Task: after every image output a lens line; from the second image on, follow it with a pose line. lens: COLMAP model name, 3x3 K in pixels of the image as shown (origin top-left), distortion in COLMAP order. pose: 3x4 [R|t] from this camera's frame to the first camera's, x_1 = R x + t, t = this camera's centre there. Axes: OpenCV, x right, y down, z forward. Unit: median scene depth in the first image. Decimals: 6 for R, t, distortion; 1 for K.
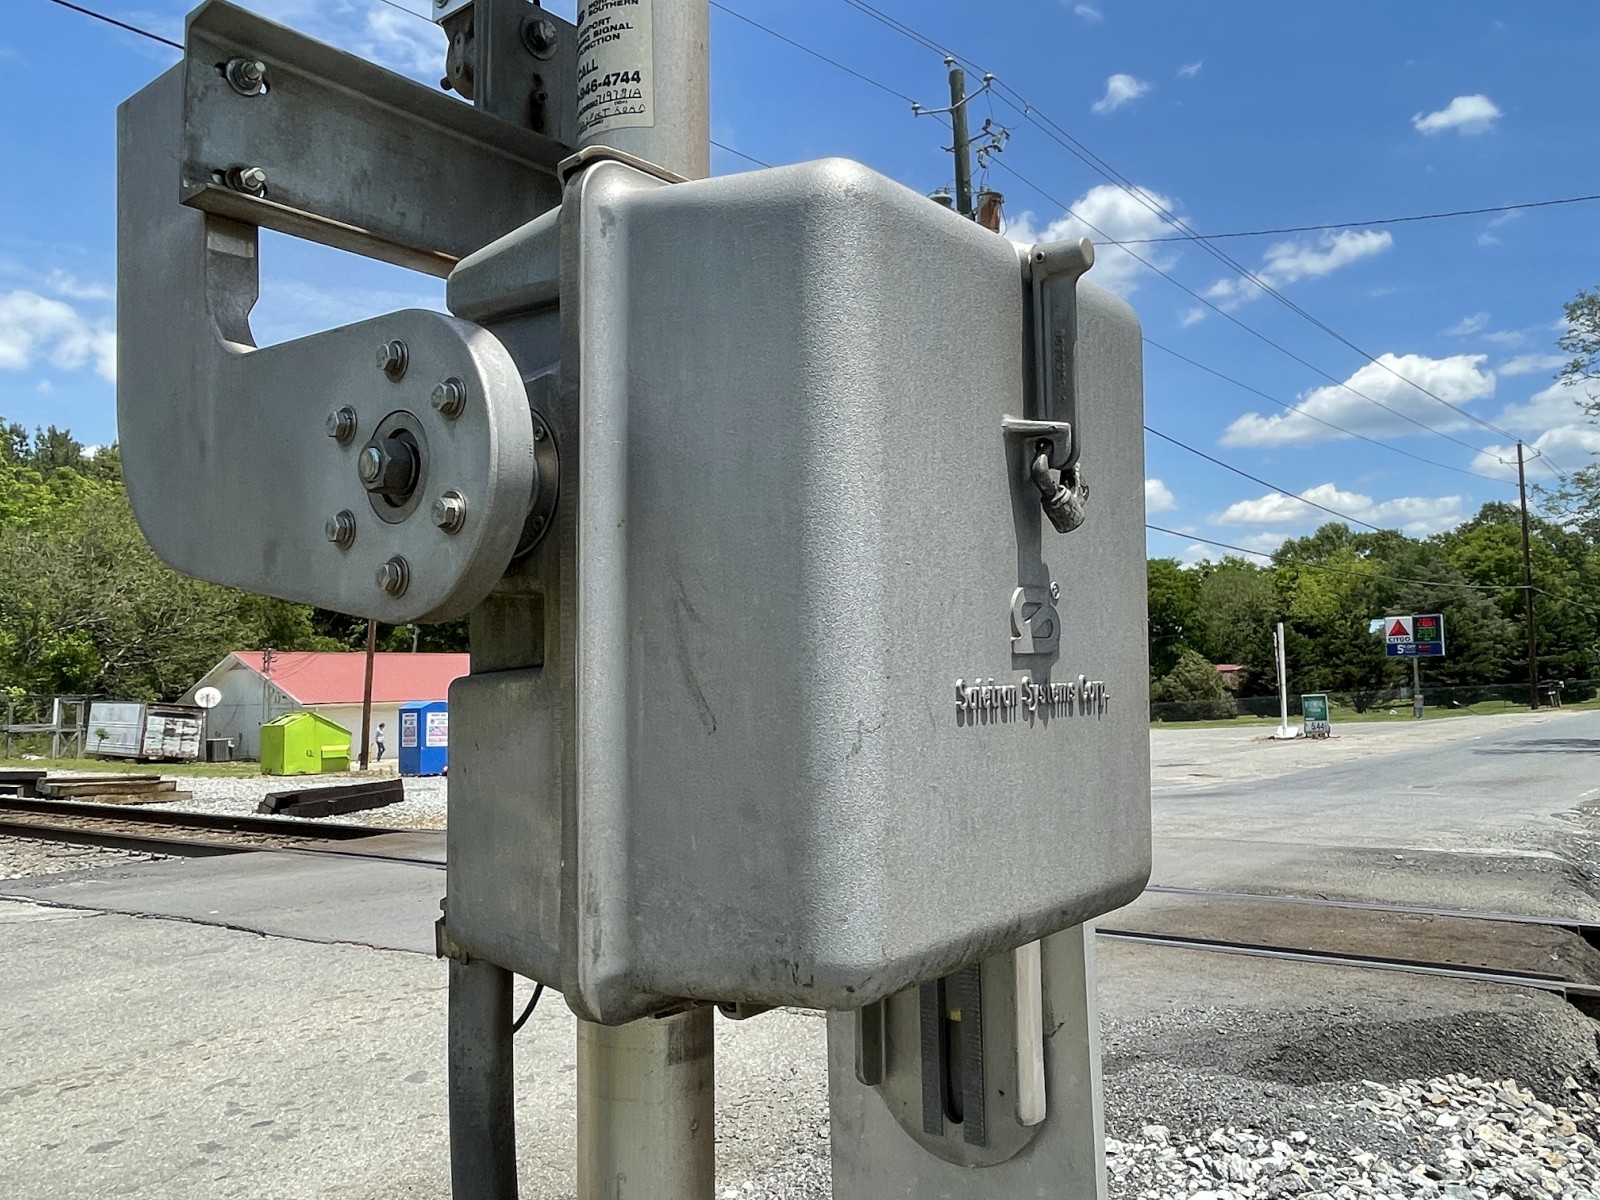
lens RADIAL K [[1213.5, 0, 798.3], [0, 1213.5, 595.9], [0, 0, 1]] dist [-0.013548, 0.002911]
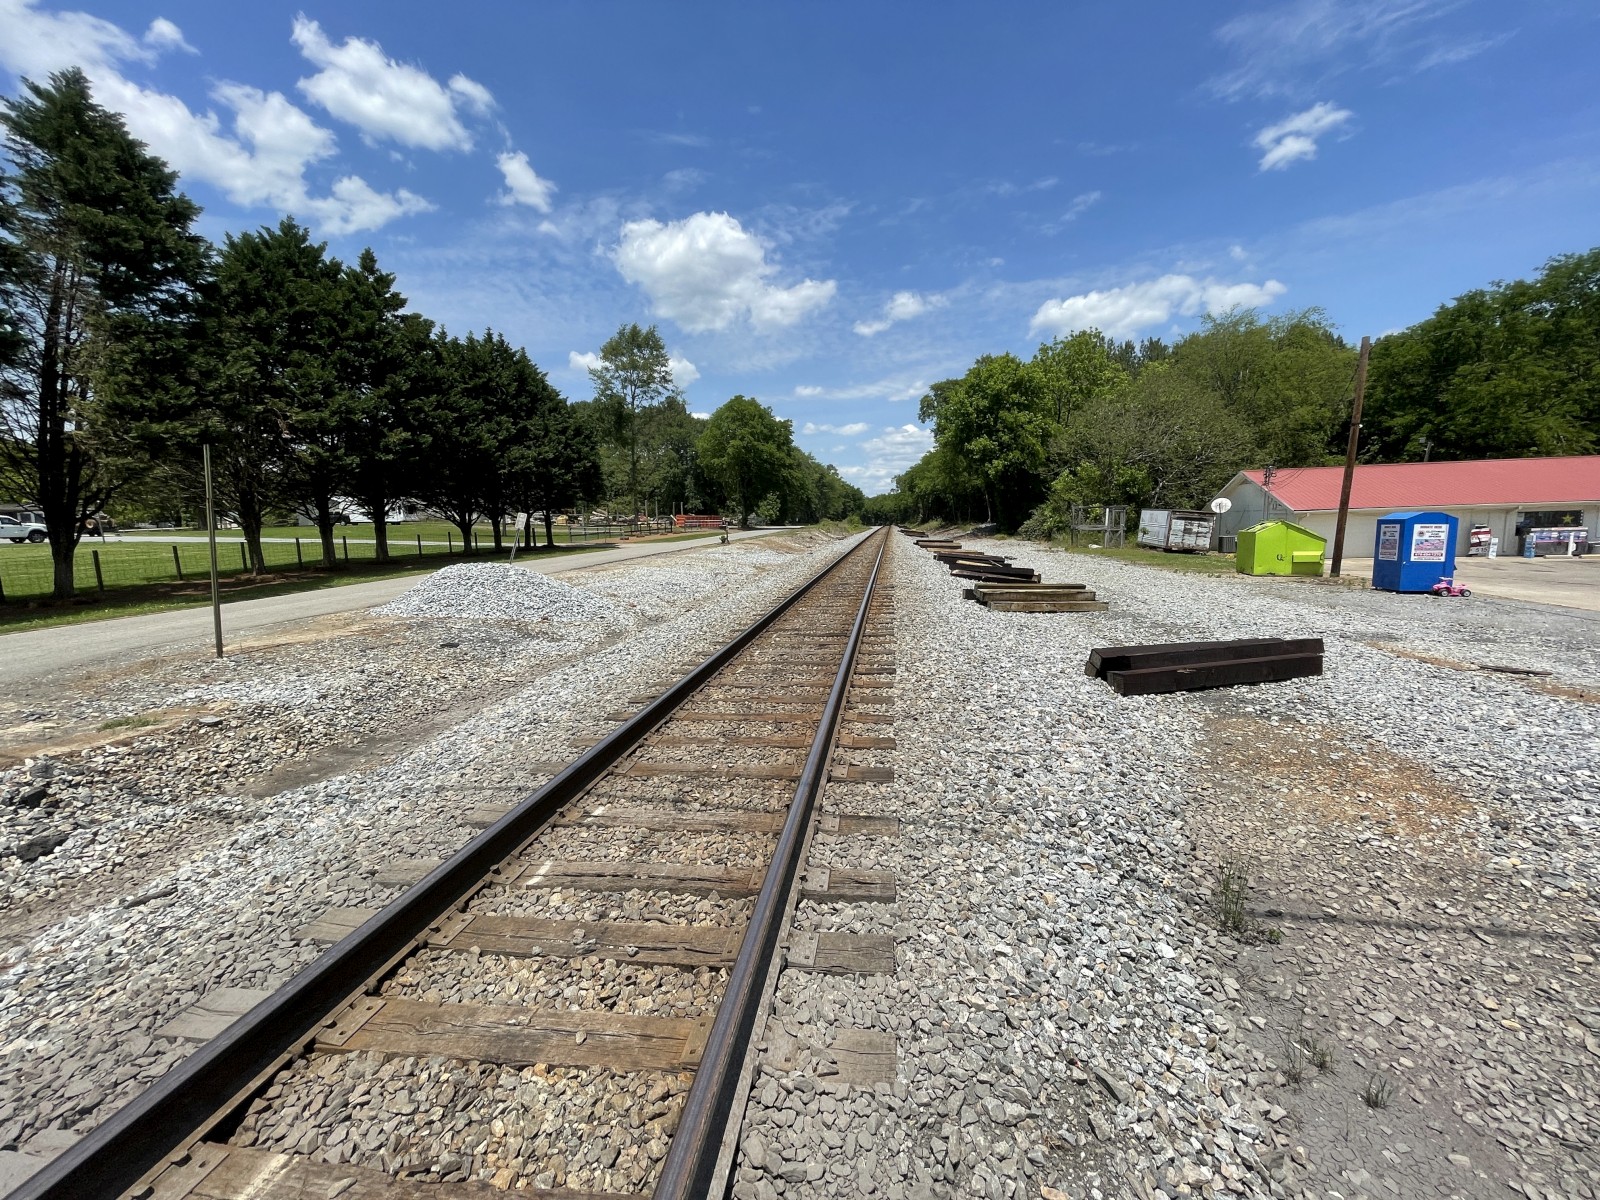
lens RADIAL K [[649.0, 0, 806.8], [0, 649.0, 602.5], [0, 0, 1]] dist [-0.004502, 0.000849]
pose [[0.479340, 0.117443, -0.869736, -0.064745], [0.090379, 0.979131, 0.182026, 0.016439], [0.872963, -0.165858, 0.458722, 0.250647]]
